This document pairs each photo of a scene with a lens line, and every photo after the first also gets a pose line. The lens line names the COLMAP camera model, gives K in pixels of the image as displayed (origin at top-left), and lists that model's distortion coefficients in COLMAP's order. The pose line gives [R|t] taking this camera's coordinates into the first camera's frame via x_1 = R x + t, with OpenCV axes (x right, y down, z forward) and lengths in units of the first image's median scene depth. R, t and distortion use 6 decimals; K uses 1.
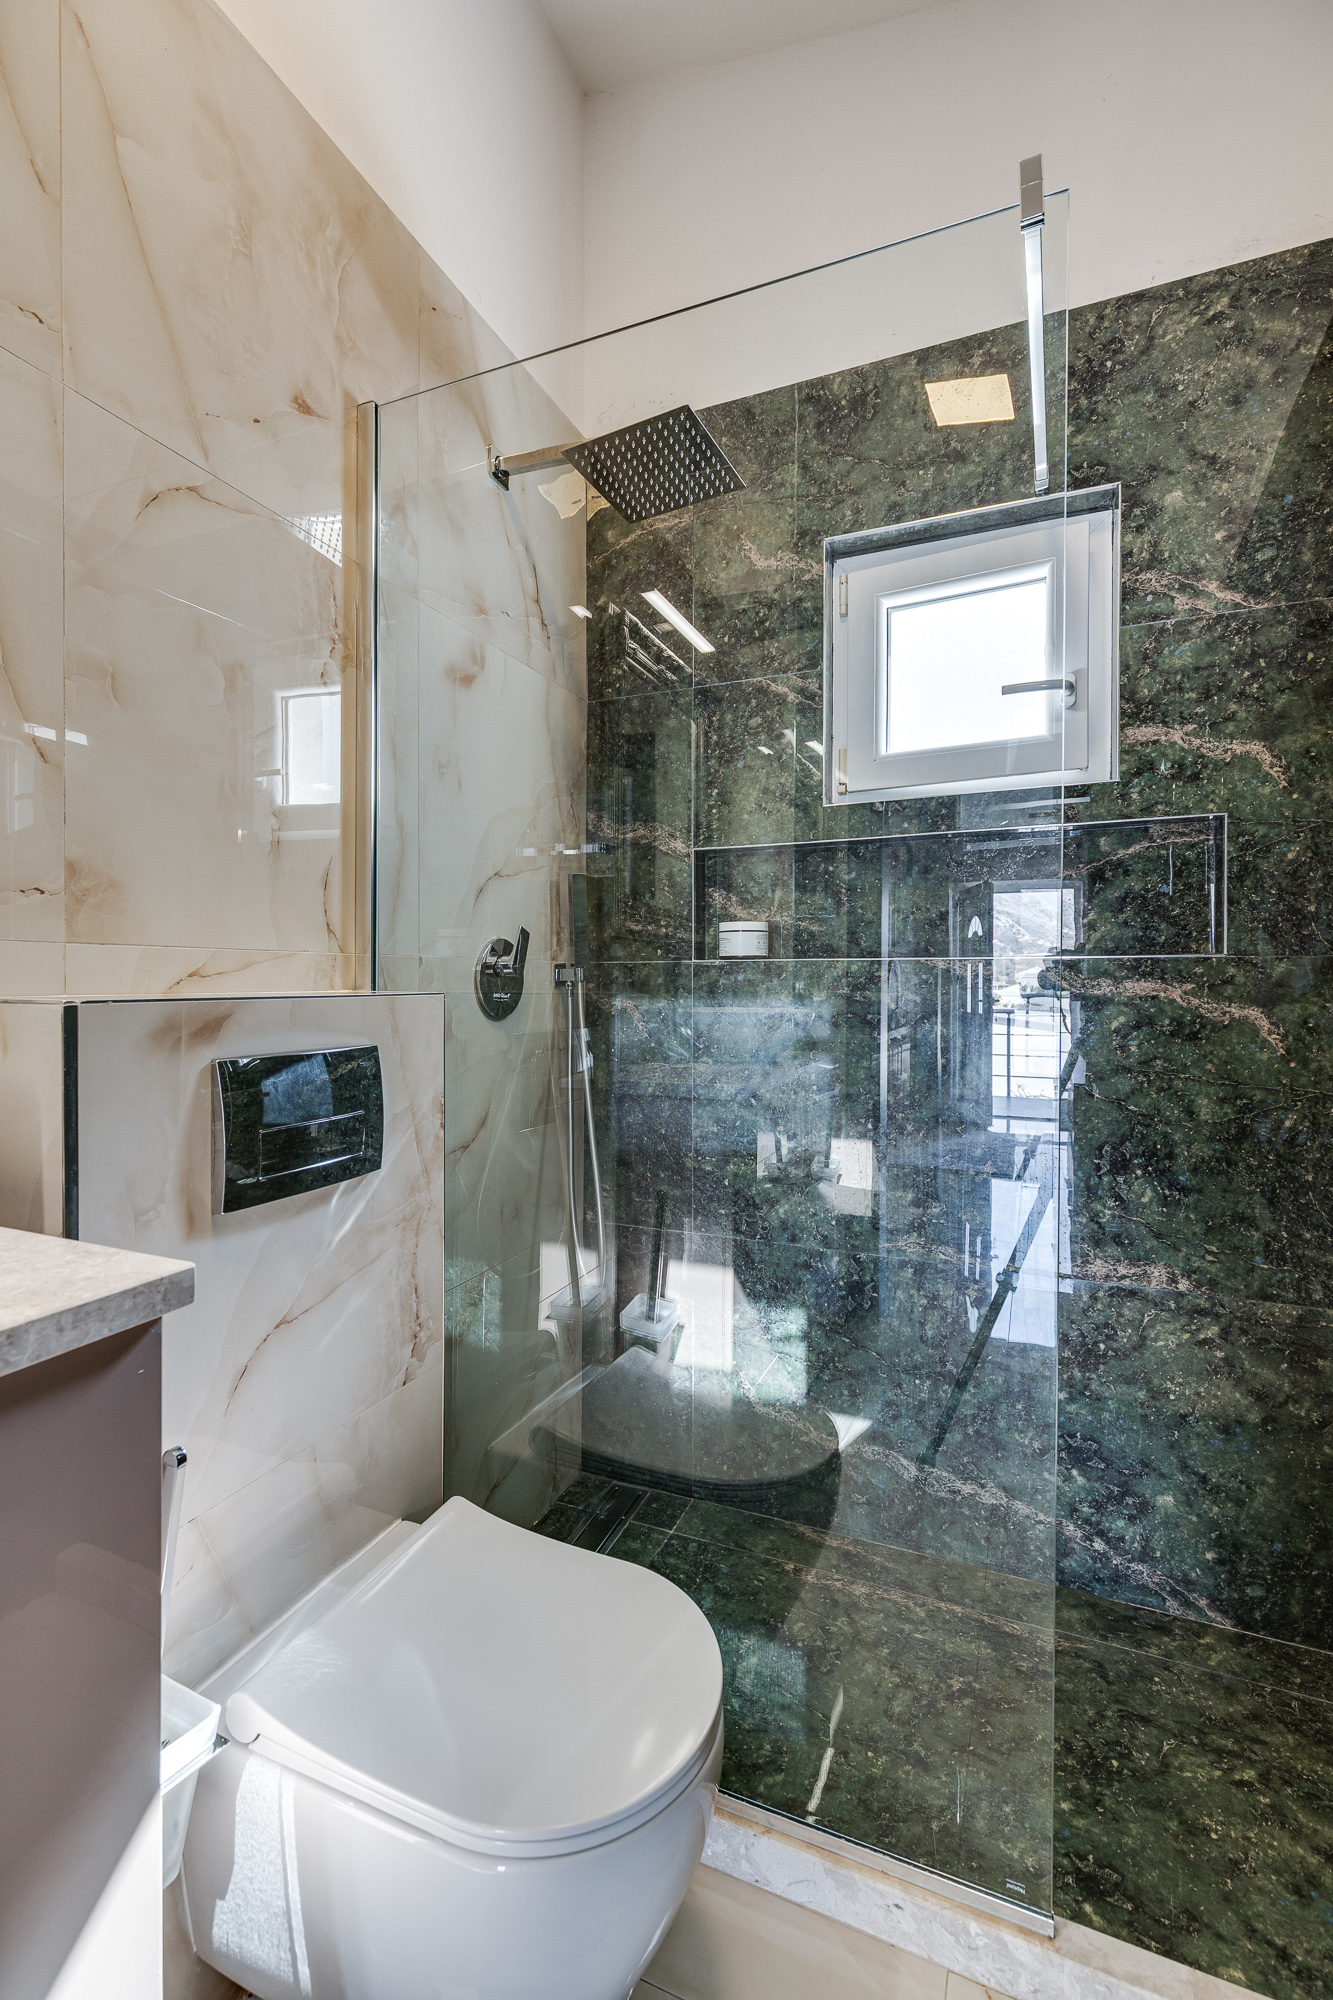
lens RADIAL K [[893.0, 0, 651.5], [0, 893.0, 987.2], [0, 0, 1]] dist [-0.002526, -0.001035]
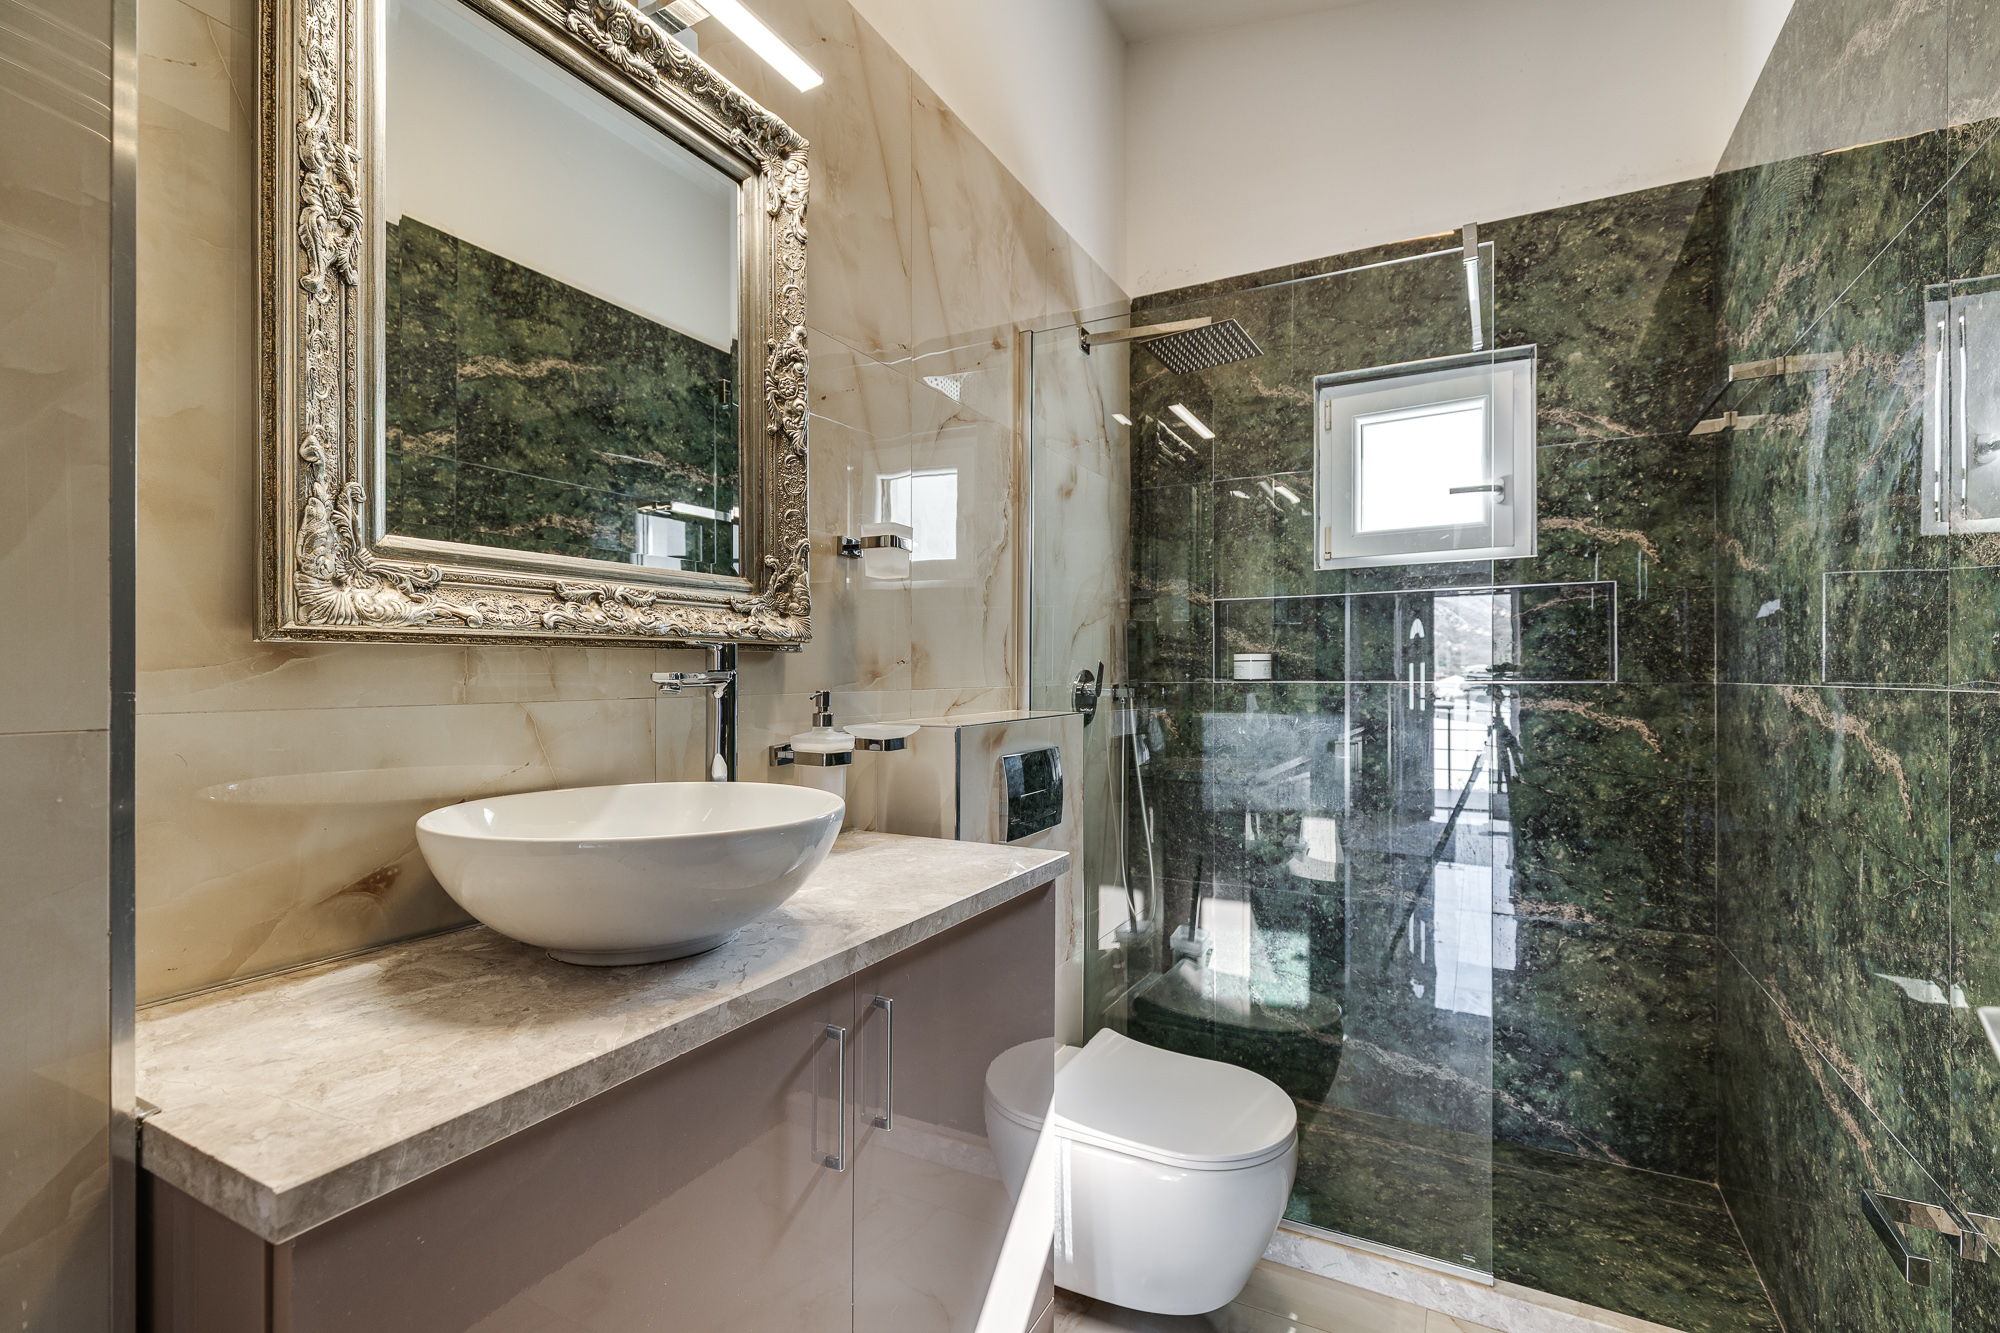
lens RADIAL K [[893.0, 0, 1008.6], [0, 893.0, 672.1], [0, 0, 1]] dist [-0.002526, -0.001035]
pose [[0.997141, -0.004529, -0.075426, -0.199709], [0.003840, 0.999950, -0.009277, -0.041177], [0.075464, 0.008960, 0.997108, -0.461595]]
